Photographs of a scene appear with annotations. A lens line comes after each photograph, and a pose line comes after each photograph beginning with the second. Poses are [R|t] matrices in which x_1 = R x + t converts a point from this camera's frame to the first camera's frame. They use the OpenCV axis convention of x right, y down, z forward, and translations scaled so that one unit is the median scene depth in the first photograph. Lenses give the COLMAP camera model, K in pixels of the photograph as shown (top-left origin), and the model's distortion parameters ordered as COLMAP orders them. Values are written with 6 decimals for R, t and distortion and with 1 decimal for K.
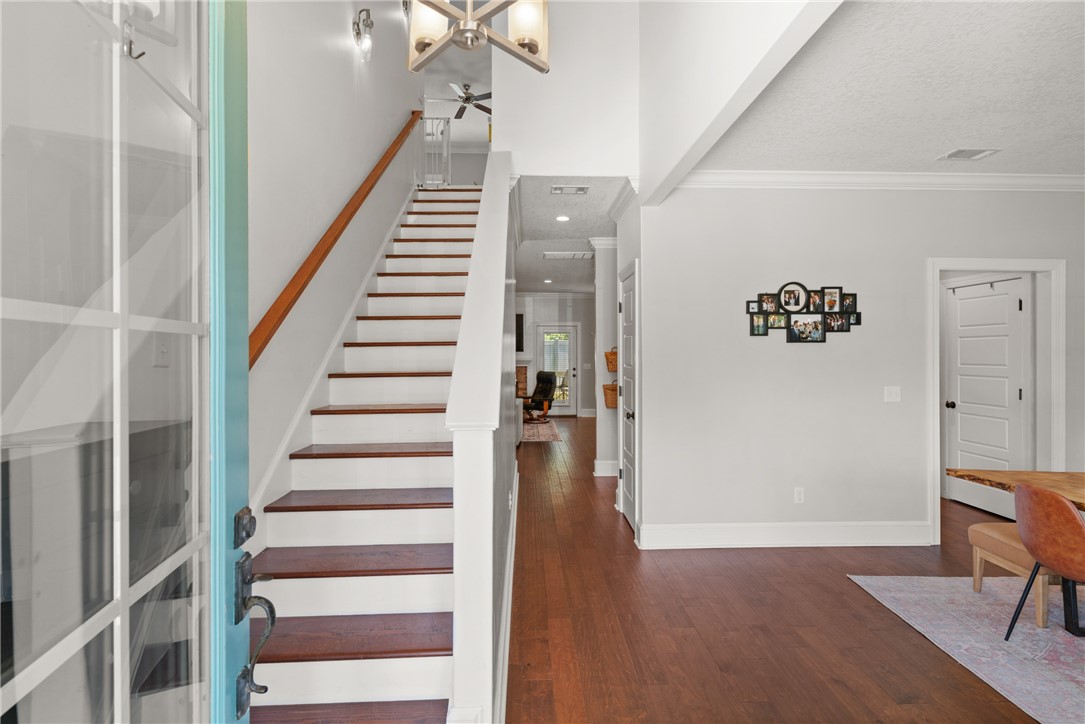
lens RADIAL K [[520.9, 0, 542.1], [0, 520.9, 345.3], [0, 0, 1]] dist [0.000632, 0.000180]
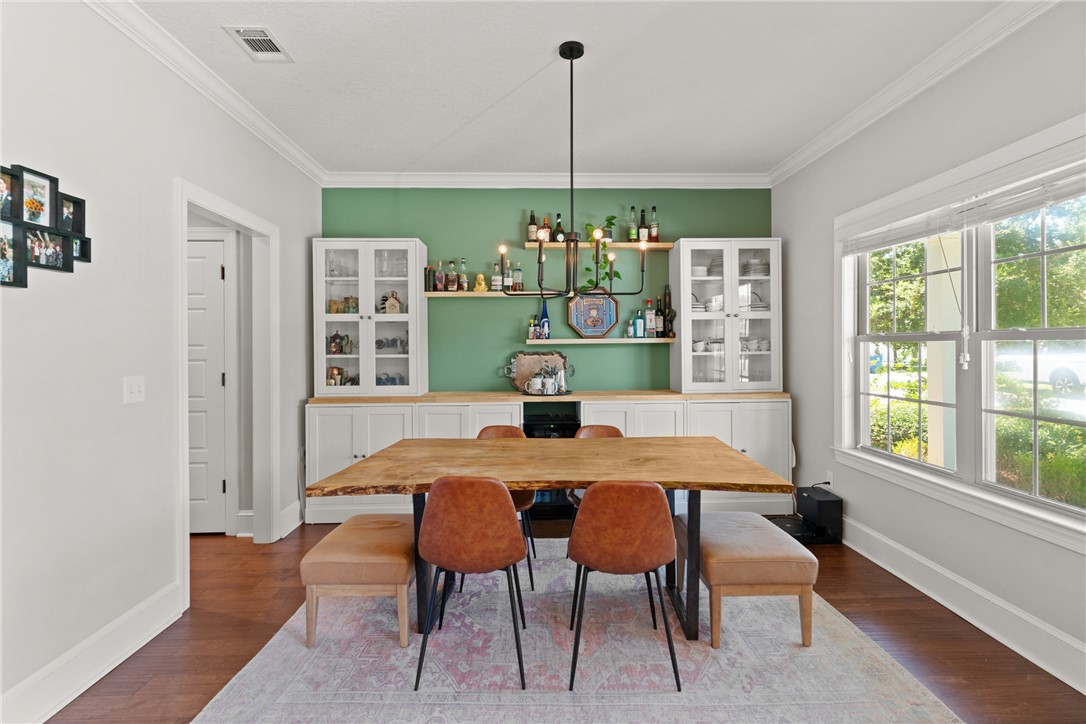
lens RADIAL K [[521.4, 0, 542.6], [0, 521.4, 345.3], [0, 0, 1]] dist [0.000632, 0.000180]
pose [[-0.001549, 0.001233, 0.999998, 0.086320], [-0.006181, 0.999980, -0.001242, 0.042013], [-0.999980, -0.006183, -0.001542, 0.544379]]
